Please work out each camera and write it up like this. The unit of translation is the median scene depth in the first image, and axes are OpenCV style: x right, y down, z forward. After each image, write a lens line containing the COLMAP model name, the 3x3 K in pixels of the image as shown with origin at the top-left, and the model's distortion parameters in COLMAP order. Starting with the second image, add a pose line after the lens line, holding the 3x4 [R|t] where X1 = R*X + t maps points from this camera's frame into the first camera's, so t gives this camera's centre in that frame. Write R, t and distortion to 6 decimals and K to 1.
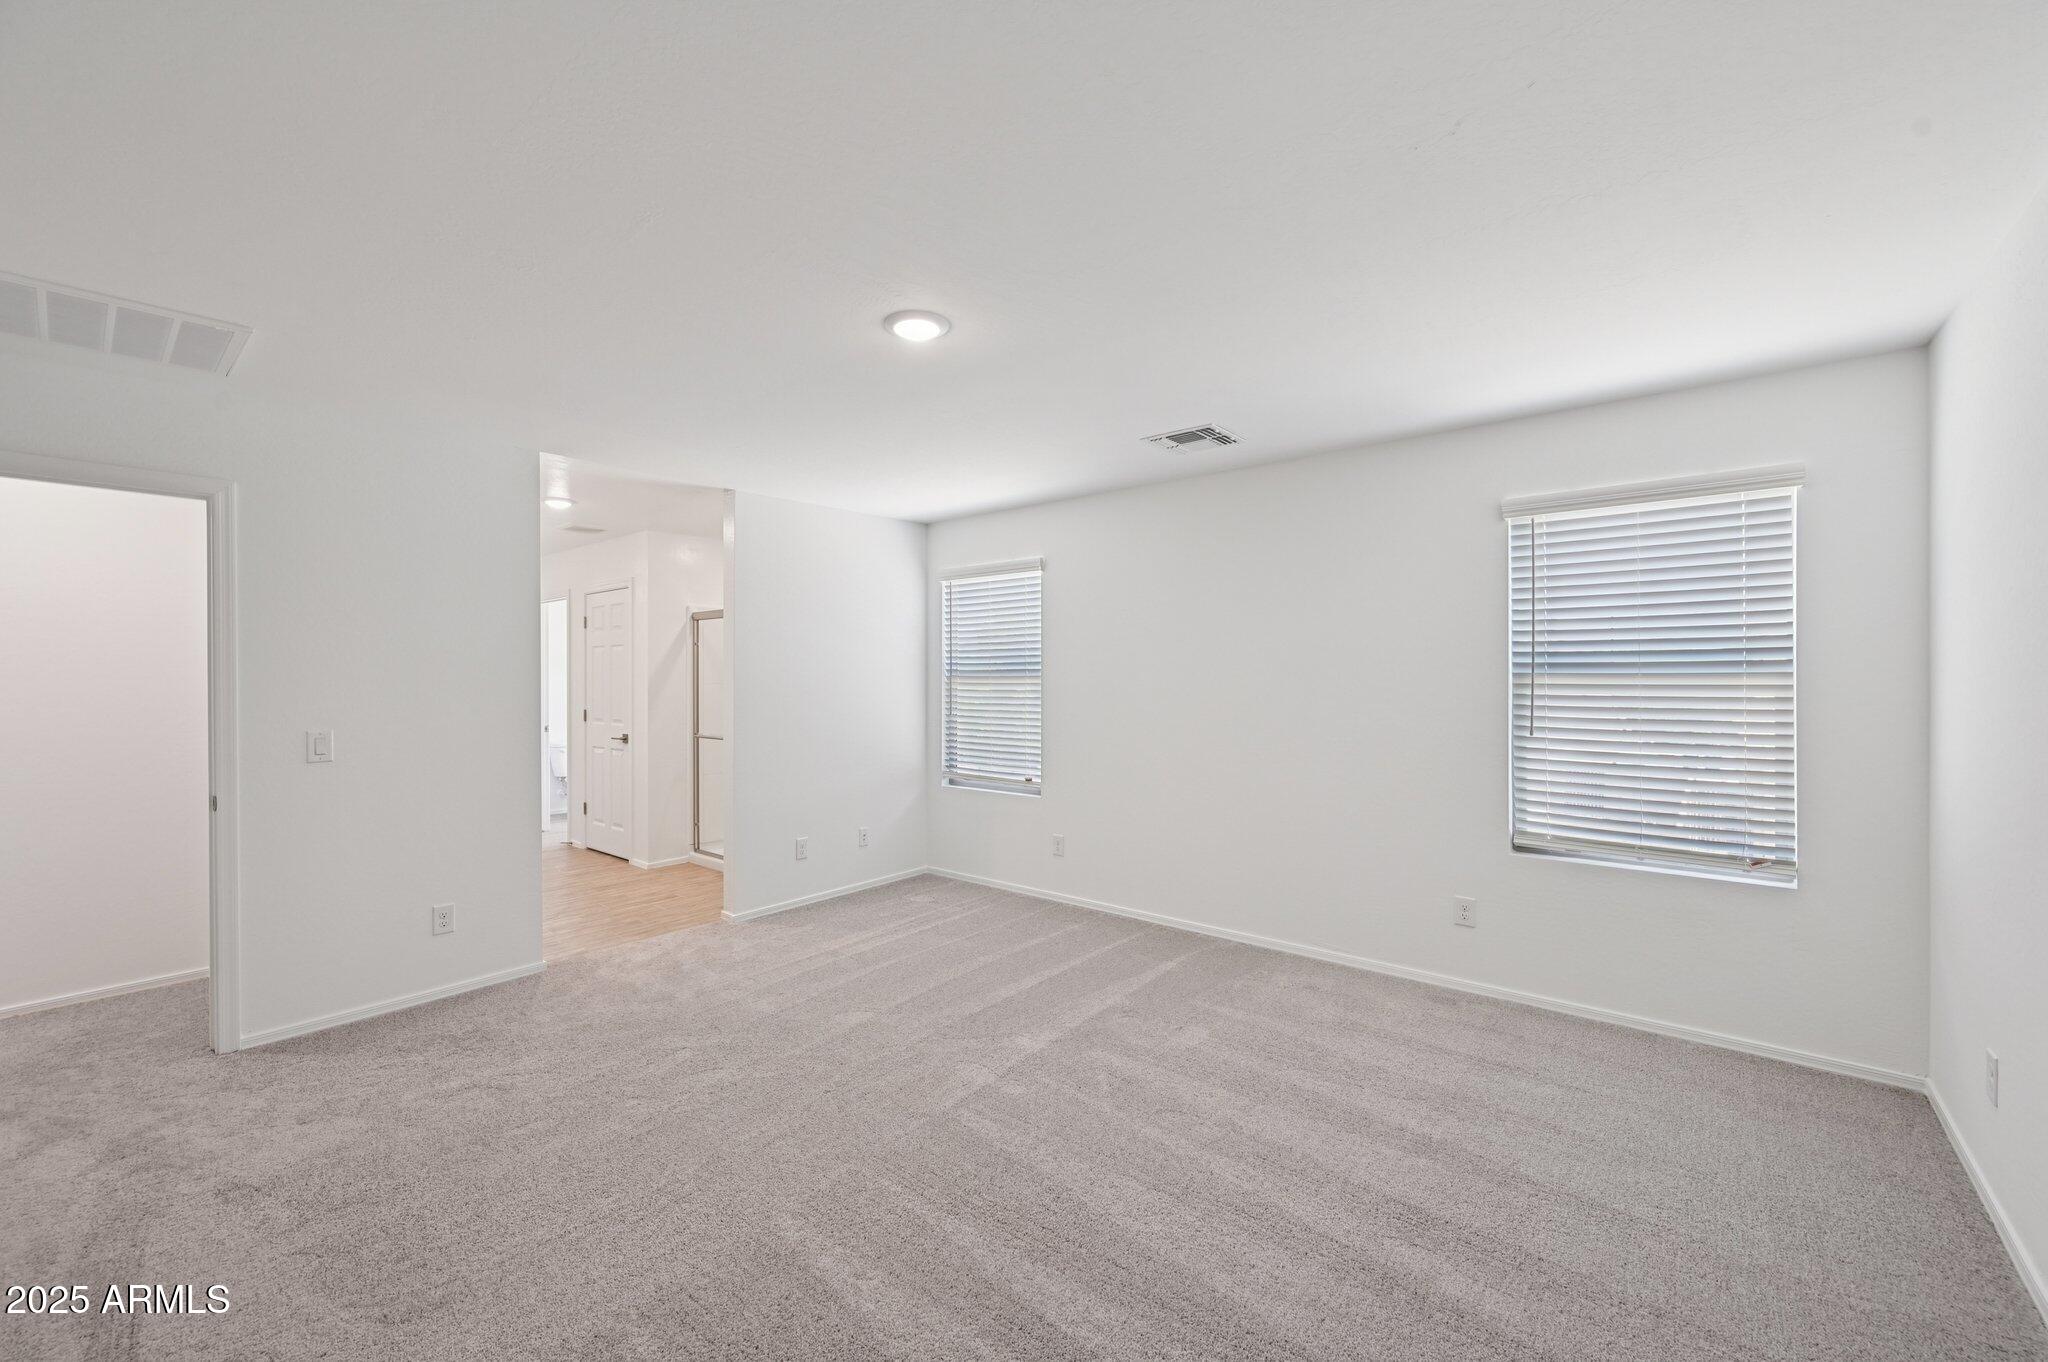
lens RADIAL K [[808.9, 0, 1025.7], [0, 808.9, 676.4], [0, 0, 1]] dist [-0.000611, 0.000560]
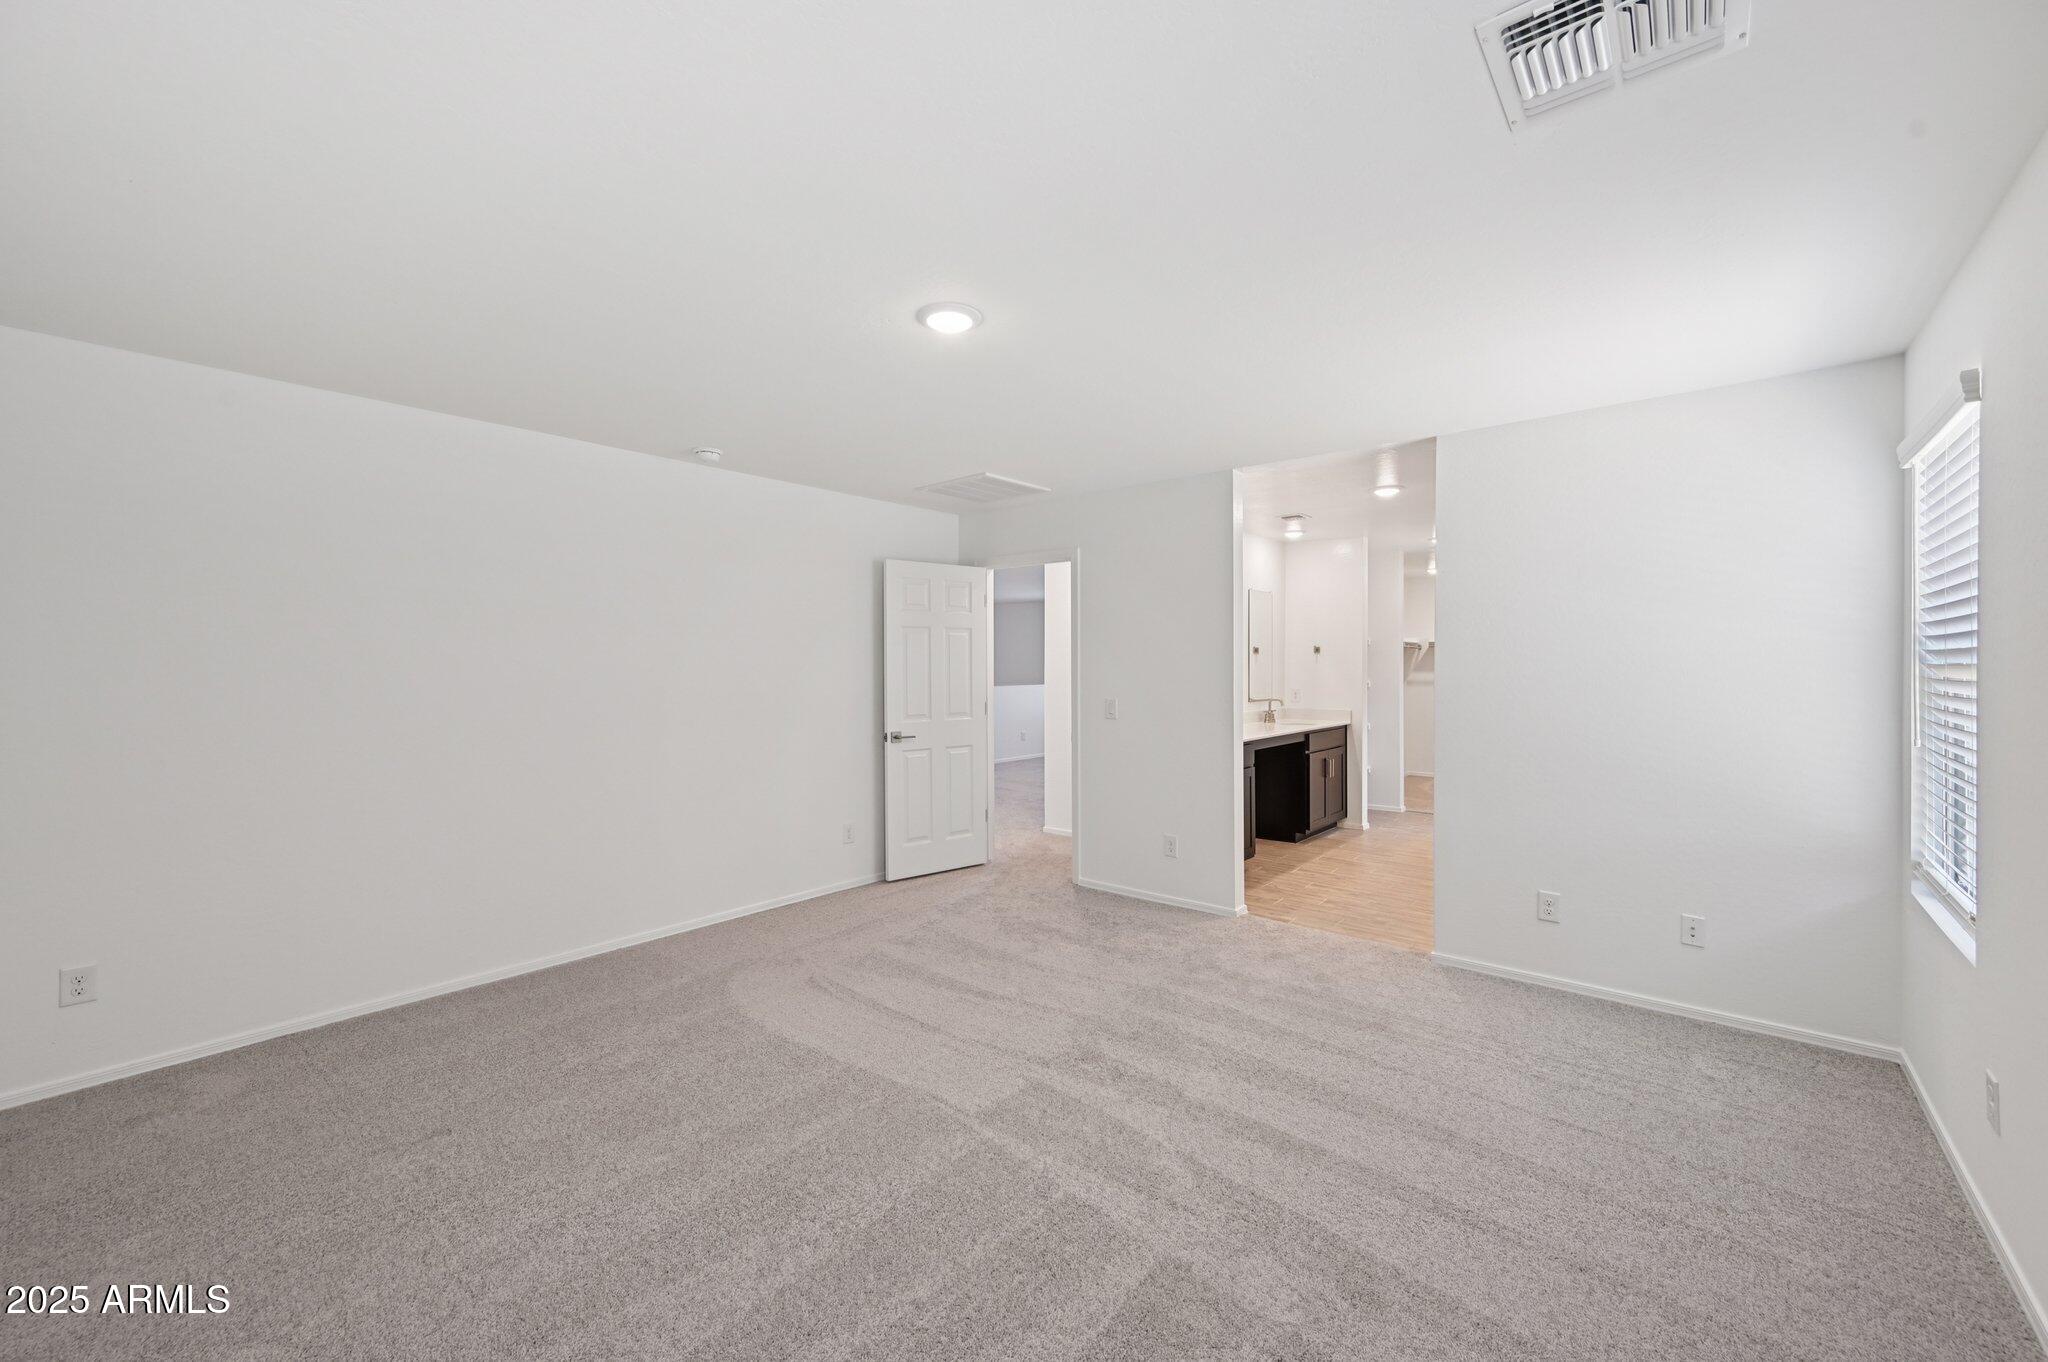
lens RADIAL K [[808.9, 0, 1025.7], [0, 808.9, 676.4], [0, 0, 1]] dist [-0.000611, 0.000560]
pose [[0.015306, 0.019076, -0.999701, 0.494764], [-0.006827, 0.999797, 0.018973, -0.003033], [0.999860, 0.006535, 0.015433, 0.601992]]
